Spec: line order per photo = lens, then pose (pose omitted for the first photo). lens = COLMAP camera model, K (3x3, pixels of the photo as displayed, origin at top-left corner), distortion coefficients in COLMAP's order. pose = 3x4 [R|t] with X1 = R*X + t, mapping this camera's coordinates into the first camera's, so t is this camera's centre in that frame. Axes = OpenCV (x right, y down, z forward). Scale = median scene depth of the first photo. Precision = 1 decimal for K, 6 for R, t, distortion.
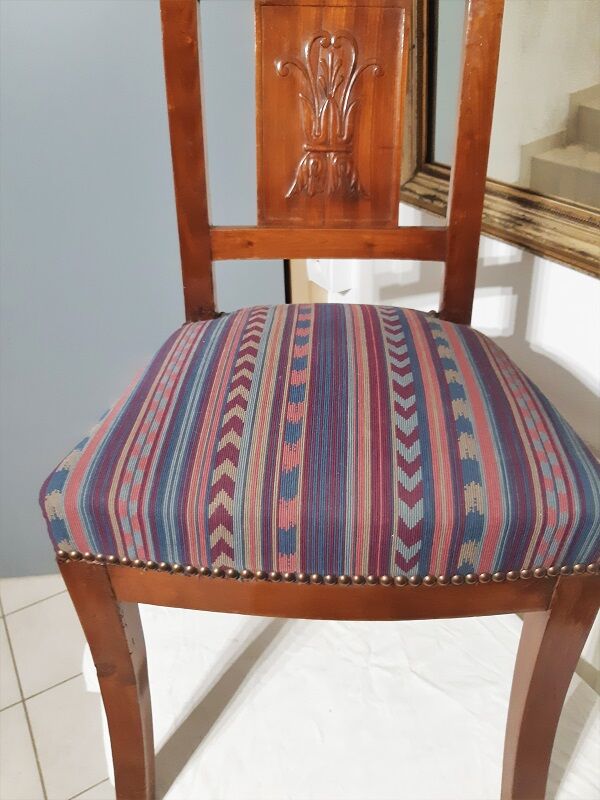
lens RADIAL K [[650.4, 0, 292.4], [0, 650.4, 402.2], [0, 0, 1]] dist [-0.000895, -0.046023]
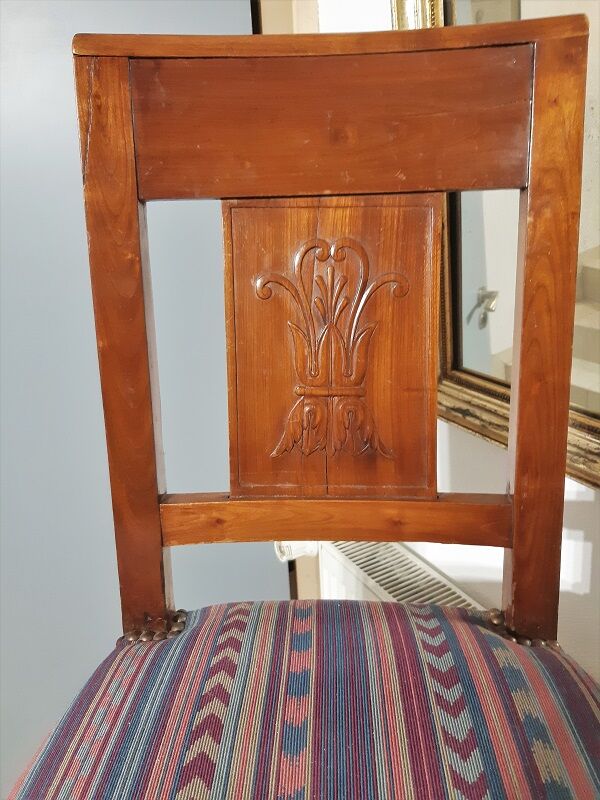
lens RADIAL K [[630.8, 0, 301.1], [0, 630.8, 374.8], [0, 0, 1]] dist [0.081383, -0.155375]
pose [[0.999834, -0.018129, -0.001583, 0.025358], [0.017115, 0.966351, -0.256657, -0.239390], [0.006183, 0.256588, 0.966501, 0.346227]]
